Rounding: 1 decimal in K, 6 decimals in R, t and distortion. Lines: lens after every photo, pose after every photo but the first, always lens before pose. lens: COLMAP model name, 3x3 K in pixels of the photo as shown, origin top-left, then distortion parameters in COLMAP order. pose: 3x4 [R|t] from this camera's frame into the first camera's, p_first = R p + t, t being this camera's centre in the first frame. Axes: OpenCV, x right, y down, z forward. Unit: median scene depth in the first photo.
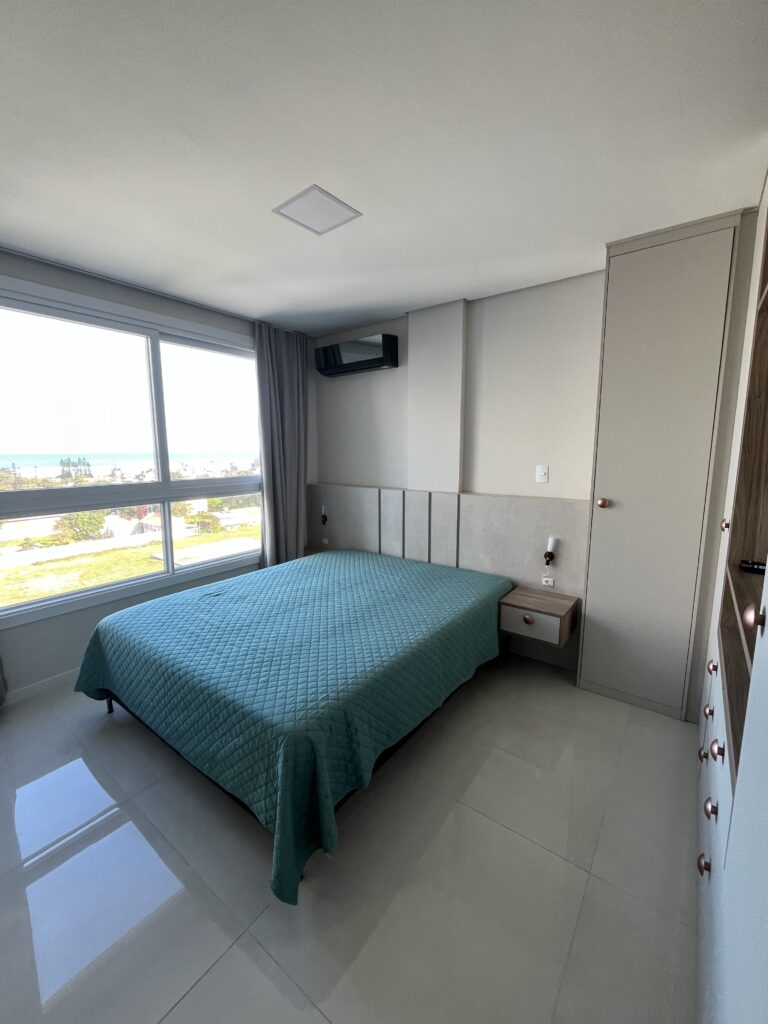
lens RADIAL K [[417.4, 0, 383.8], [0, 417.4, 512.2], [0, 0, 1]] dist [-0.000941, -0.000233]
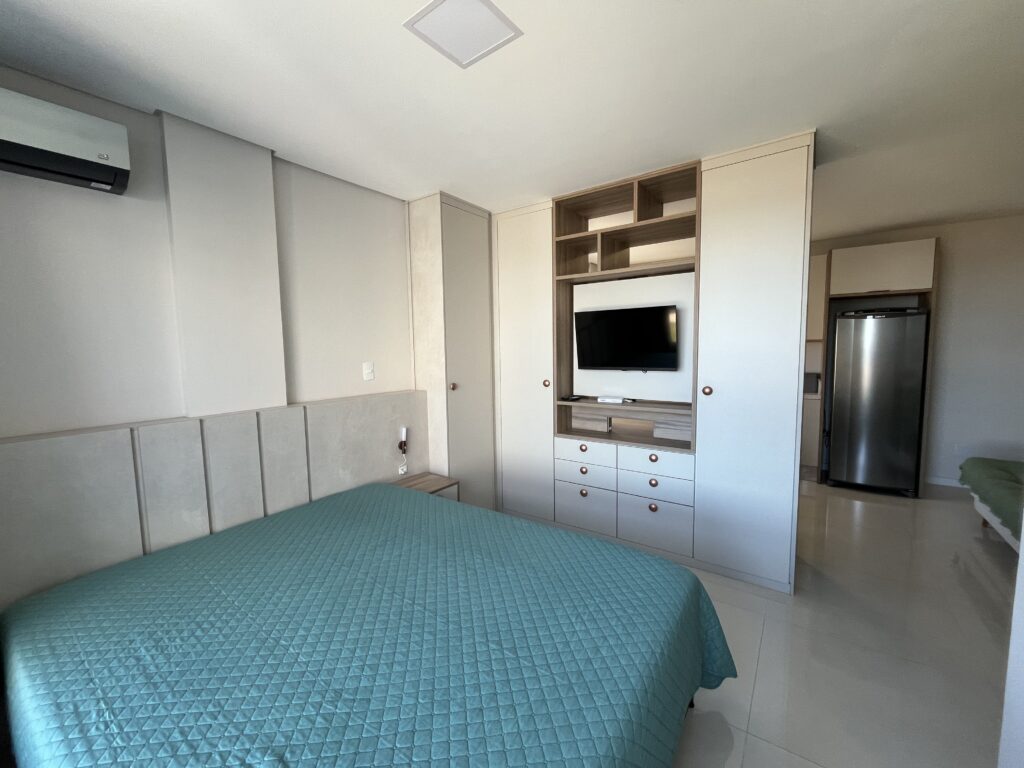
lens RADIAL K [[417.4, 0, 511.0], [0, 417.4, 385.8], [0, 0, 1]] dist [-0.000941, -0.000233]
pose [[-0.026332, -0.089719, 0.995619, -0.684284], [0.167072, 0.981561, 0.092871, -0.100989], [-0.985593, 0.168785, -0.010857, 0.731571]]
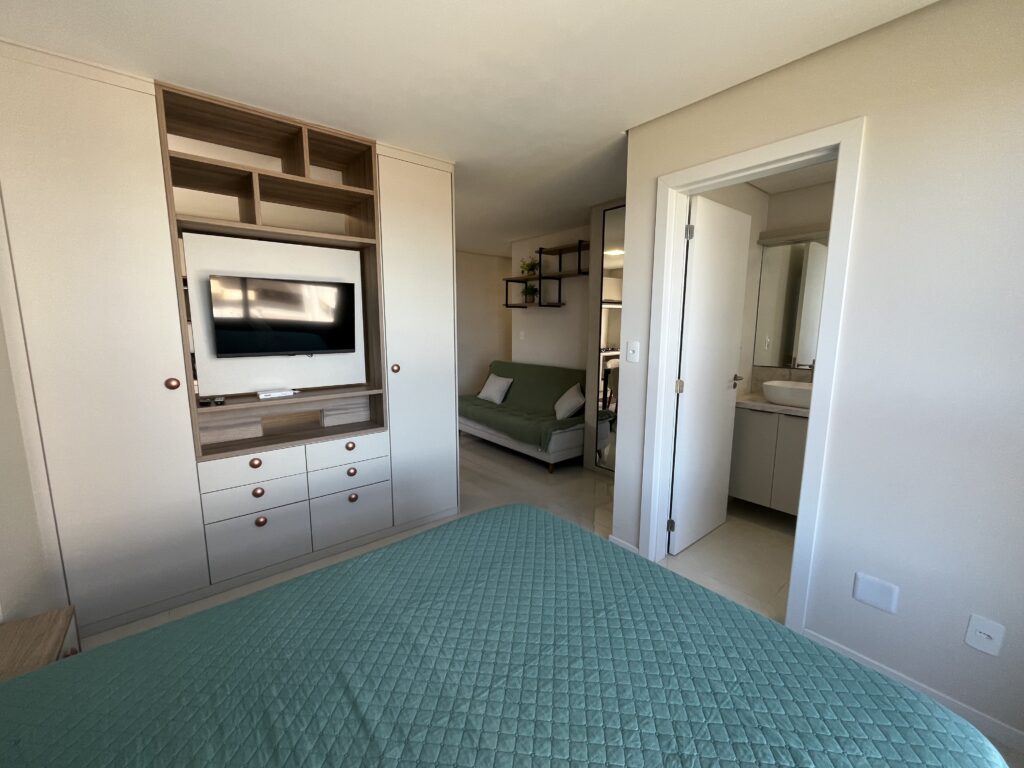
lens RADIAL K [[417.4, 0, 513.1], [0, 417.4, 383.3], [0, 0, 1]] dist [-0.000941, -0.000233]
pose [[-0.973946, -0.035942, 0.223915, -0.252955], [0.031278, 0.956636, 0.289602, -0.180526], [-0.224614, 0.289061, -0.930587, 1.185546]]
